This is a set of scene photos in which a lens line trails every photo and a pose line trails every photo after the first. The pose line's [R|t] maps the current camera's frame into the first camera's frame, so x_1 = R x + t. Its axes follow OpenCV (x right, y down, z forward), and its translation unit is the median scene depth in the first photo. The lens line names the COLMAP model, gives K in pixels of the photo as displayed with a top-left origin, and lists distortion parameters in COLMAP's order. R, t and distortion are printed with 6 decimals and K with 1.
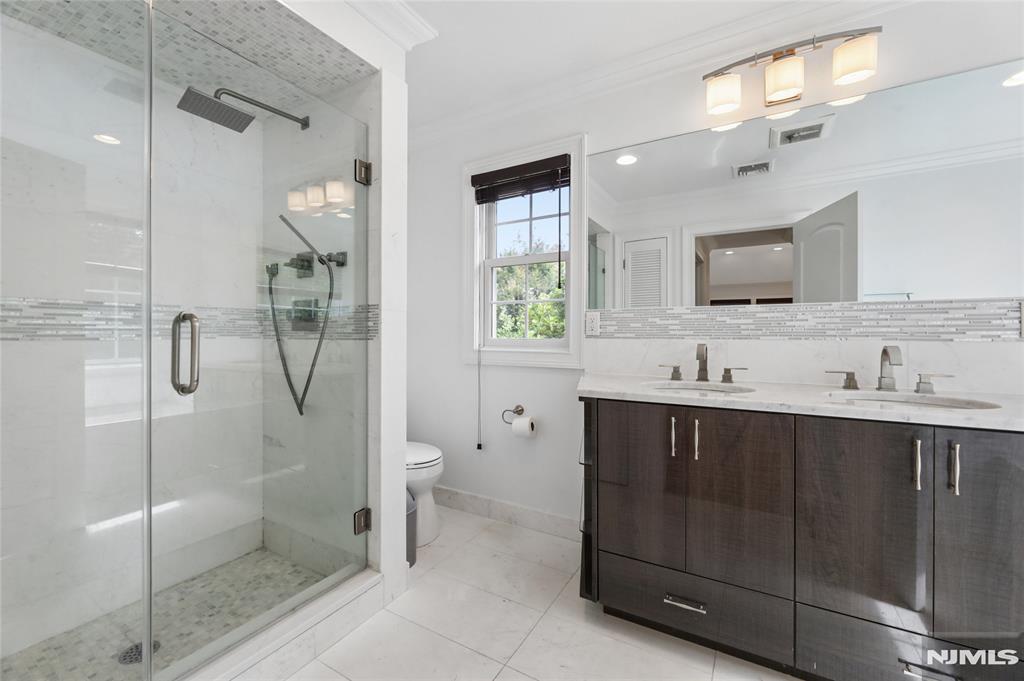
lens RADIAL K [[418.2, 0, 512.5], [0, 418.2, 334.9], [0, 0, 1]] dist [-0.000246, -0.000094]
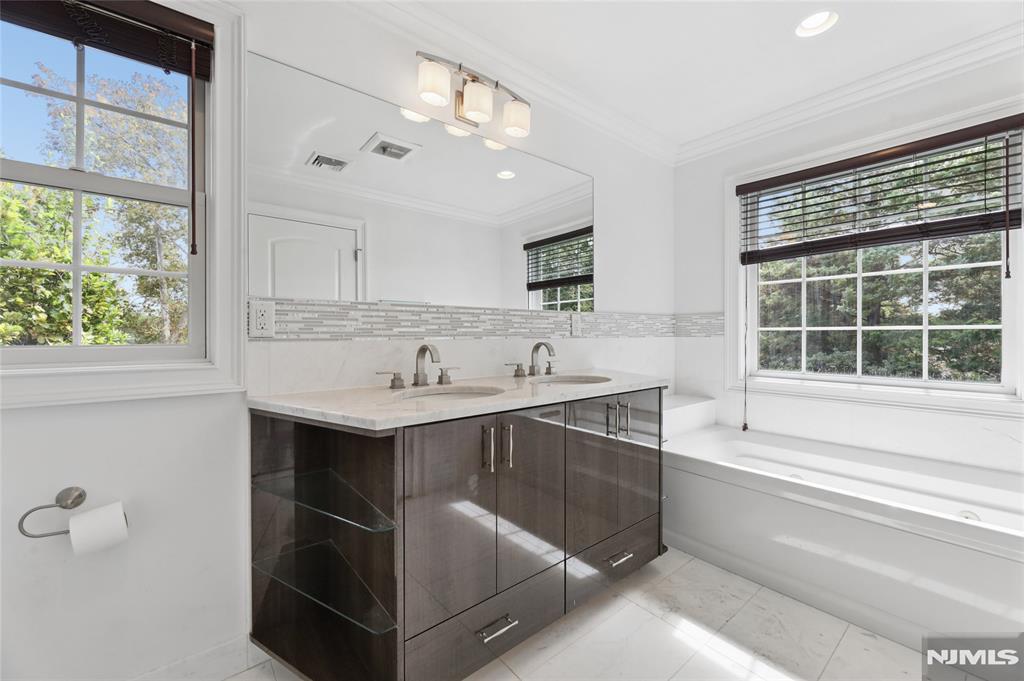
lens RADIAL K [[418.2, 0, 512.5], [0, 418.2, 334.9], [0, 0, 1]] dist [-0.000246, -0.000094]
pose [[0.348844, -0.003291, 0.937175, -0.289864], [0.005960, 0.999981, 0.001292, -0.000039], [-0.937162, 0.005135, 0.348857, 0.434932]]
